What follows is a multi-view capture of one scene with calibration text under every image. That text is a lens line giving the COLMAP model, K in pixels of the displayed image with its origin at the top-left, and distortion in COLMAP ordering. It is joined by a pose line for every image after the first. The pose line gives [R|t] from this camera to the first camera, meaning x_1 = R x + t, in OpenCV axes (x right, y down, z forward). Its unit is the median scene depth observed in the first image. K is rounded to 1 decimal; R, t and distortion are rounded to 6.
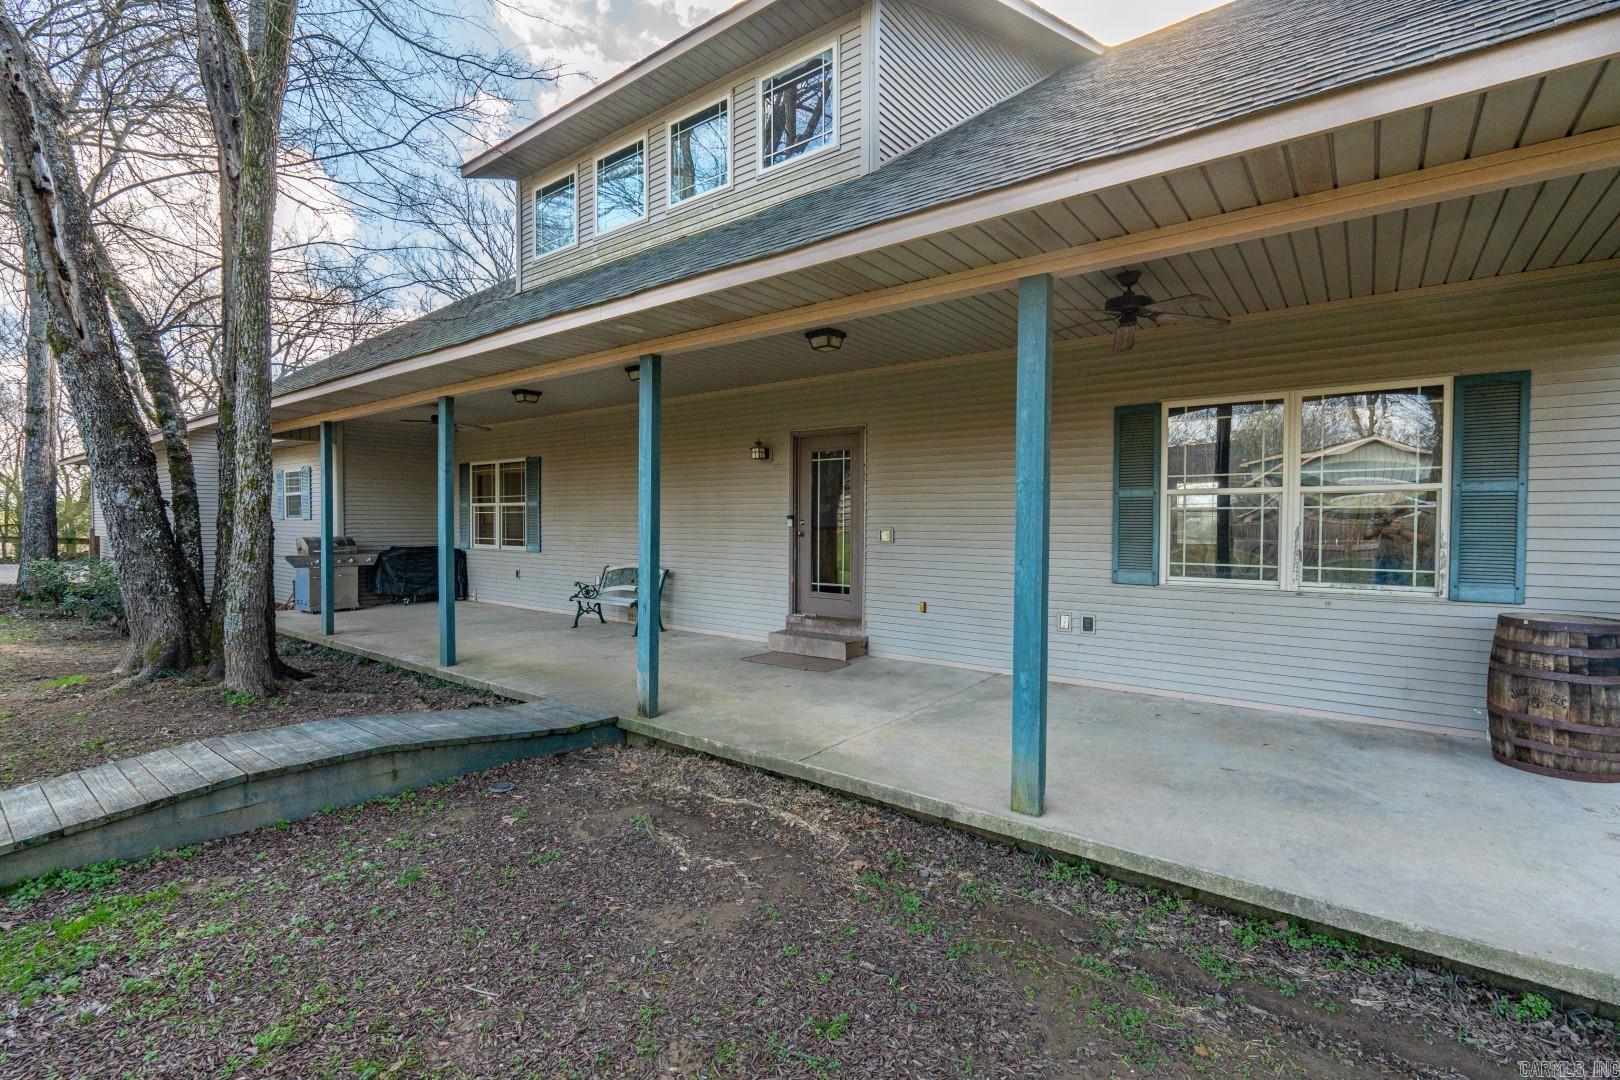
lens RADIAL K [[745.2, 0, 801.5], [0, 745.2, 529.3], [0, 0, 1]] dist [0.001483, 0.001518]
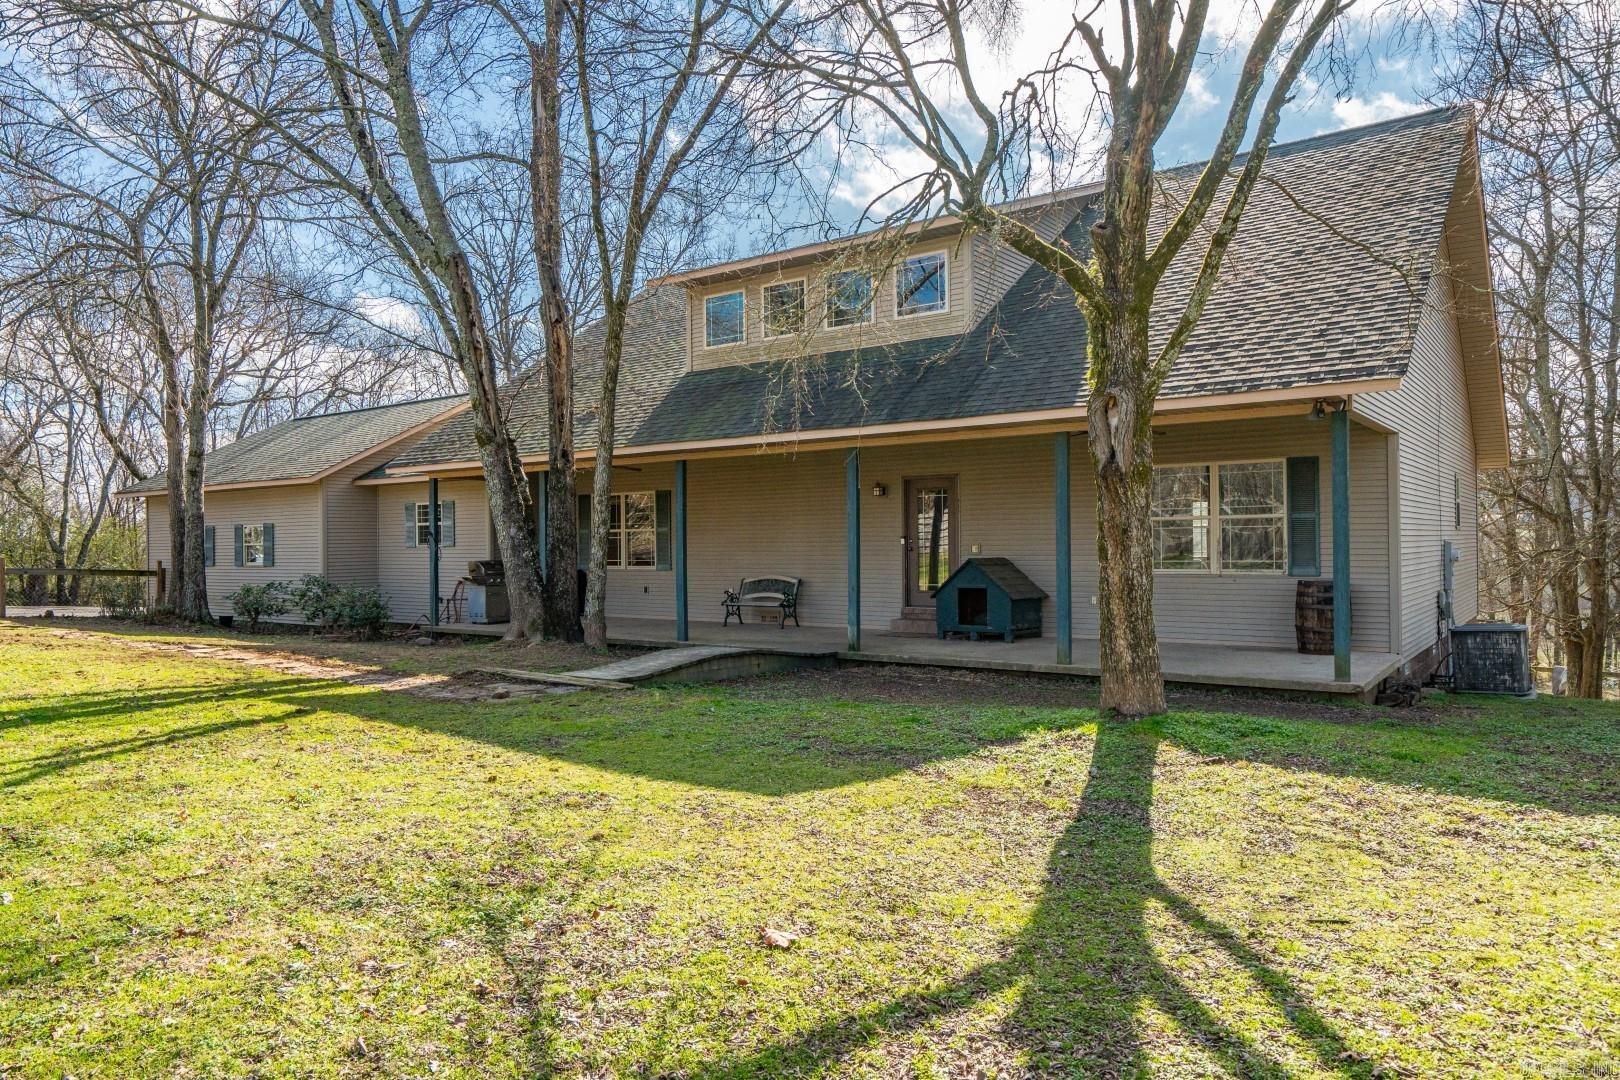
lens RADIAL K [[1033.4, 0, 811.0], [0, 1033.4, 548.4], [0, 0, 1]] dist [0.017188, -0.006458]
pose [[0.999386, -0.015690, 0.031320, -0.335892], [0.015902, 0.999852, -0.006521, 0.019484], [-0.031213, 0.007015, 0.999488, -1.273718]]
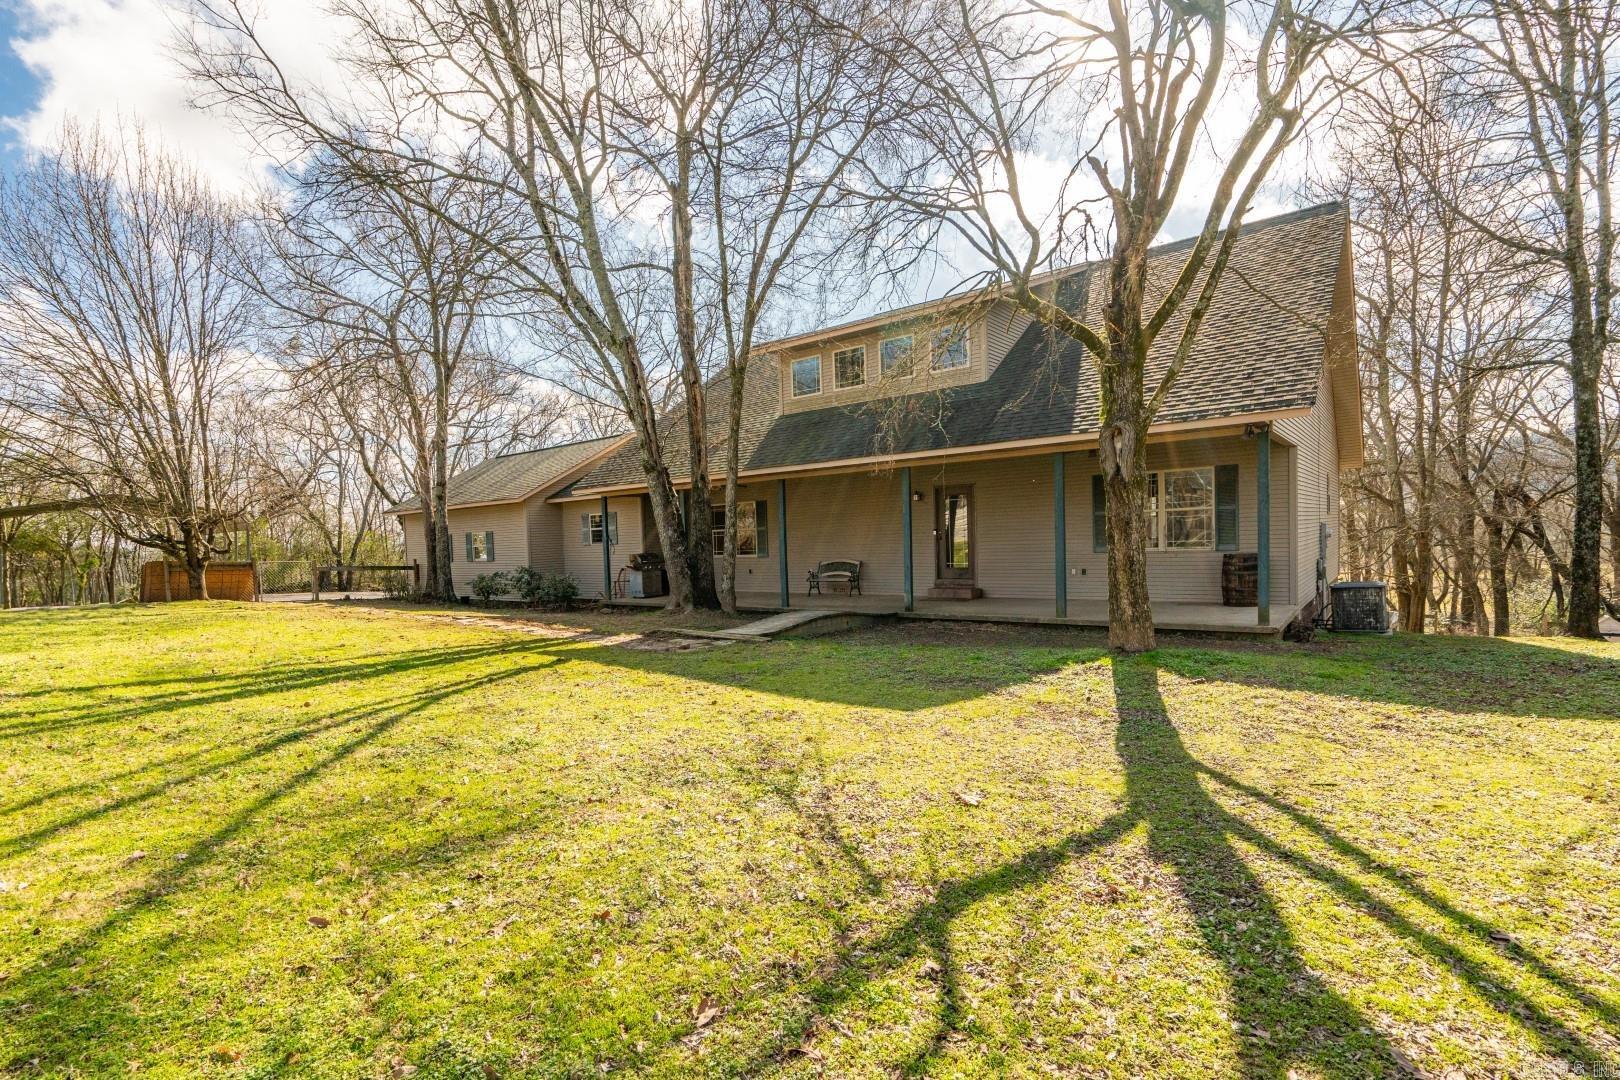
lens RADIAL K [[745.2, 0, 820.3], [0, 745.2, 574.7], [0, 0, 1]] dist [0.001483, 0.001518]
pose [[0.999195, -0.040036, 0.002545, -0.439562], [0.039899, 0.998372, 0.040760, 0.012441], [-0.004173, -0.040625, 0.999166, -1.311214]]
